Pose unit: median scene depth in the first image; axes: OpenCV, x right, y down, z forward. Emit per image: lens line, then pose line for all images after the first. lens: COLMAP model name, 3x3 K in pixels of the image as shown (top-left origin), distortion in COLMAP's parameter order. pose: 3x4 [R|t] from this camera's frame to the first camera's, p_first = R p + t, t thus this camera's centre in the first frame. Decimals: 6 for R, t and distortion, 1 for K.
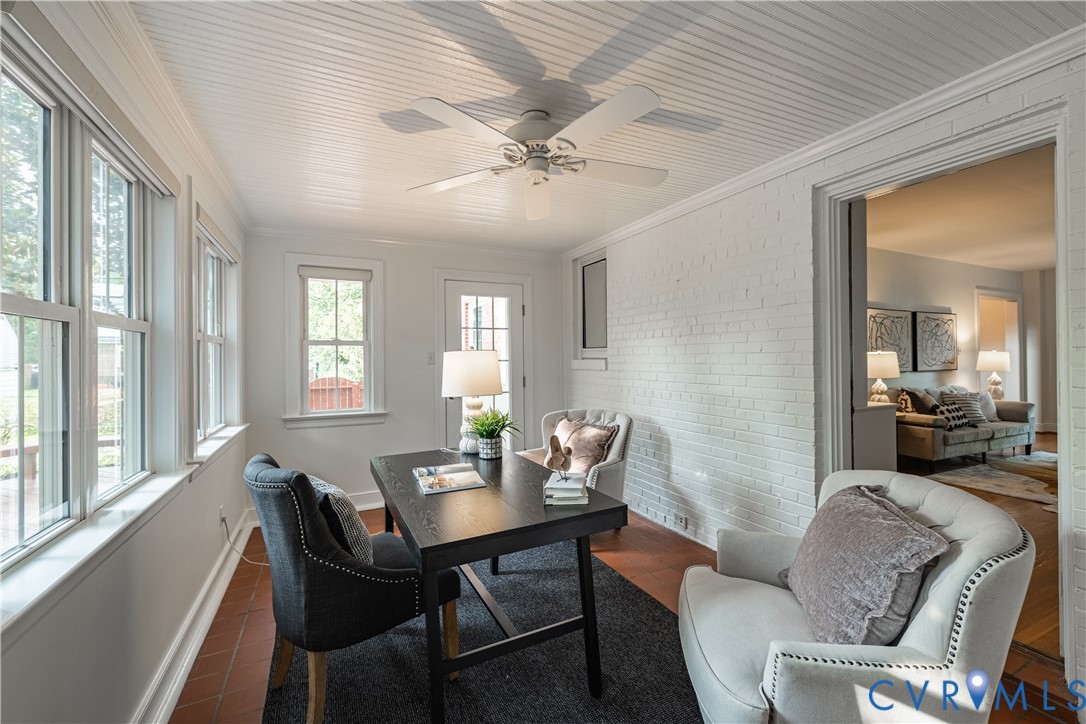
lens RADIAL K [[455.6, 0, 545.1], [0, 455.6, 355.5], [0, 0, 1]] dist [0.001198, -0.000082]
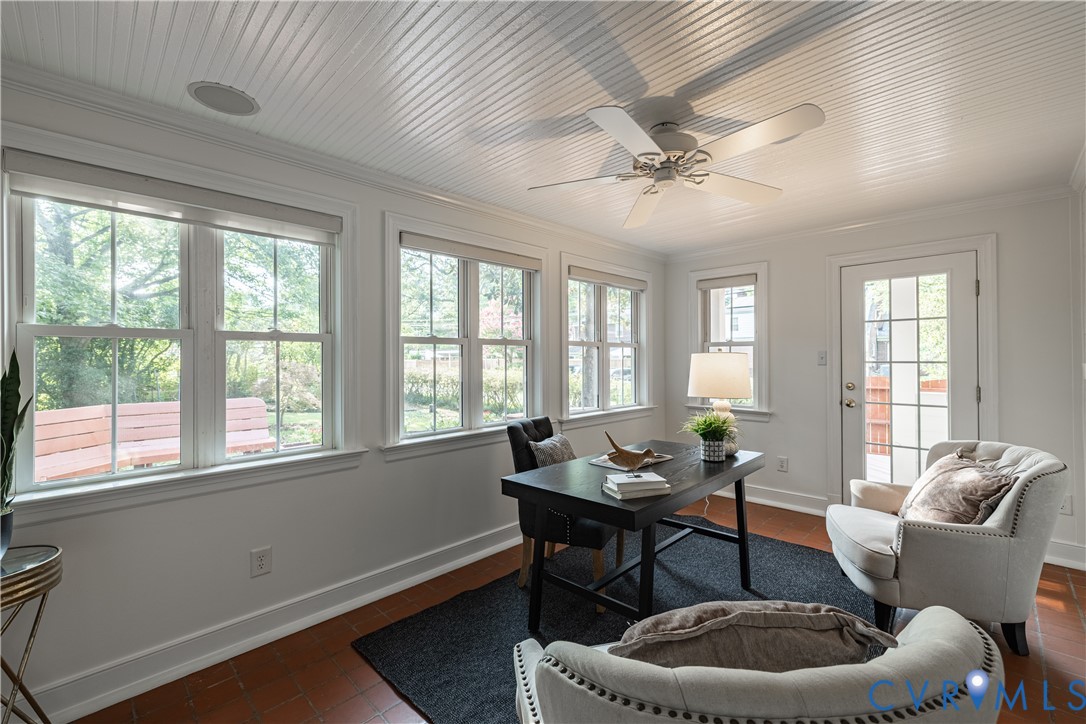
lens RADIAL K [[455.6, 0, 545.1], [0, 455.6, 355.5], [0, 0, 1]] dist [0.001198, -0.000082]
pose [[0.334029, 0.002783, -0.942559, 0.416362], [0.007190, 0.999959, 0.005500, -0.008878], [0.942535, -0.008614, 0.333995, 0.190070]]
